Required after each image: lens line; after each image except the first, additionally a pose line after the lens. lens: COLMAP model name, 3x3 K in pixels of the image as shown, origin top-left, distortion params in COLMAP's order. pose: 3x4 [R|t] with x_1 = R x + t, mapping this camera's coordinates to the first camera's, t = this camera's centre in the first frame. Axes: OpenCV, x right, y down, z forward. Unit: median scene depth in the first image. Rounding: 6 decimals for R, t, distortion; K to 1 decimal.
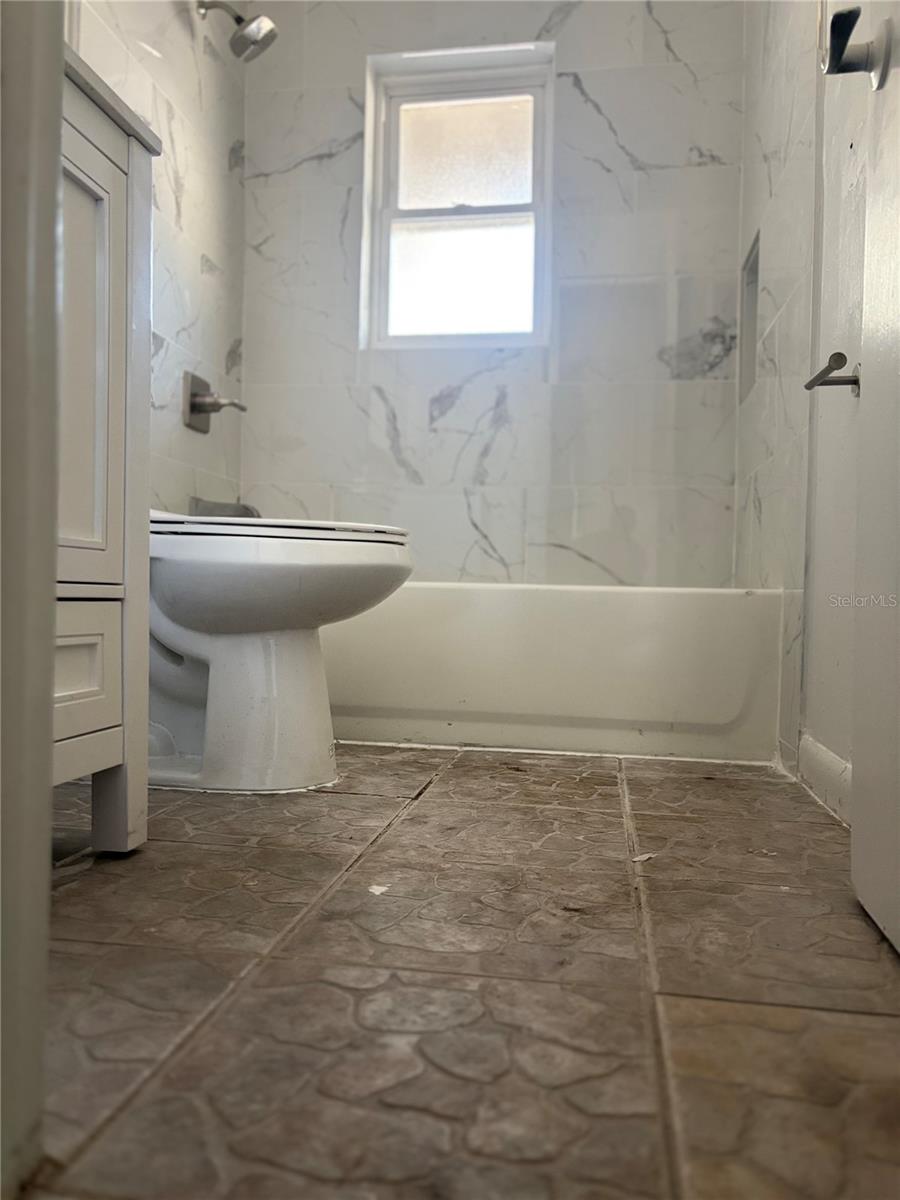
lens RADIAL K [[898.3, 0, 449.0], [0, 898.3, 600.9], [0, 0, 1]] dist [0.040185, -0.031297]
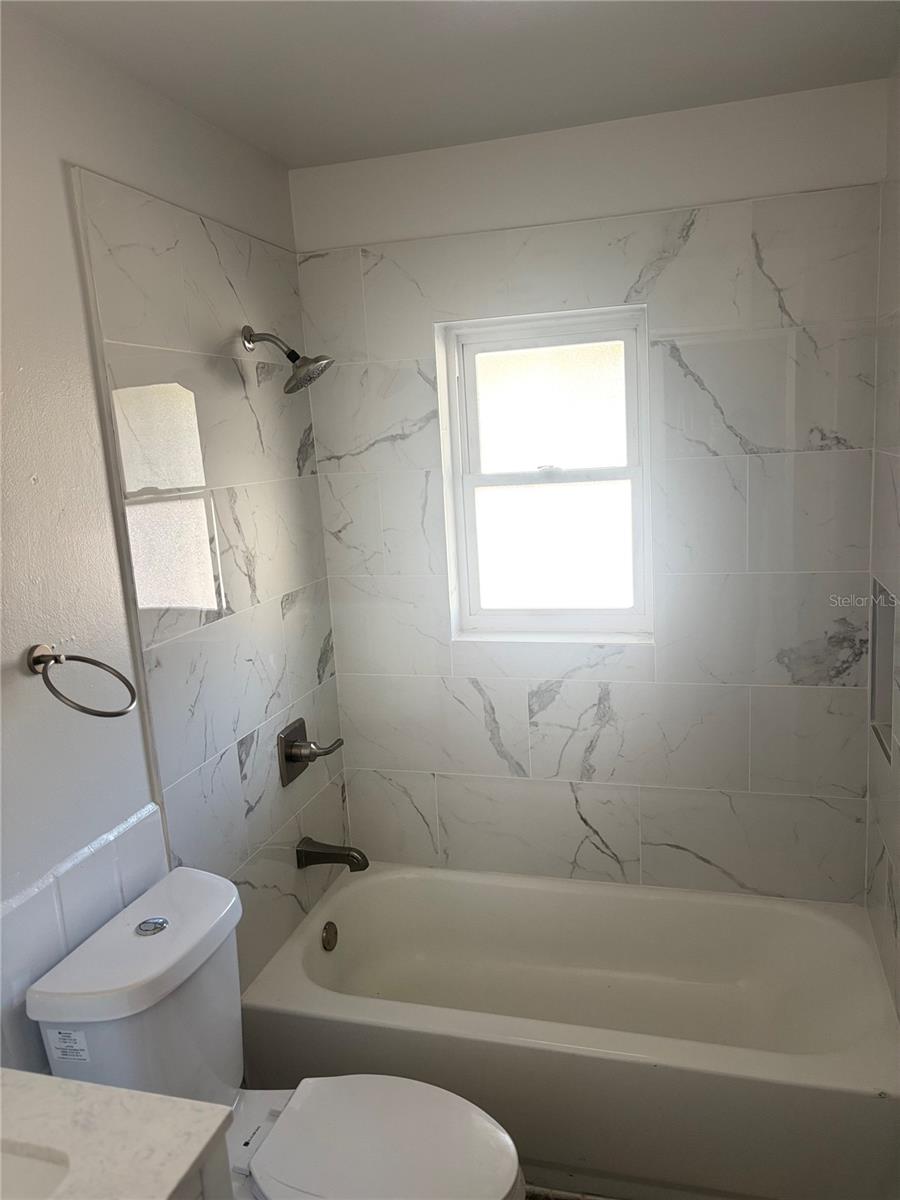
lens RADIAL K [[898.3, 0, 452.4], [0, 898.3, 600.7], [0, 0, 1]] dist [0.040185, -0.031297]
pose [[0.990618, -0.058341, -0.123579, 0.022236], [0.079479, 0.981585, 0.173709, -0.496840], [0.111169, -0.181901, 0.977012, 0.081182]]
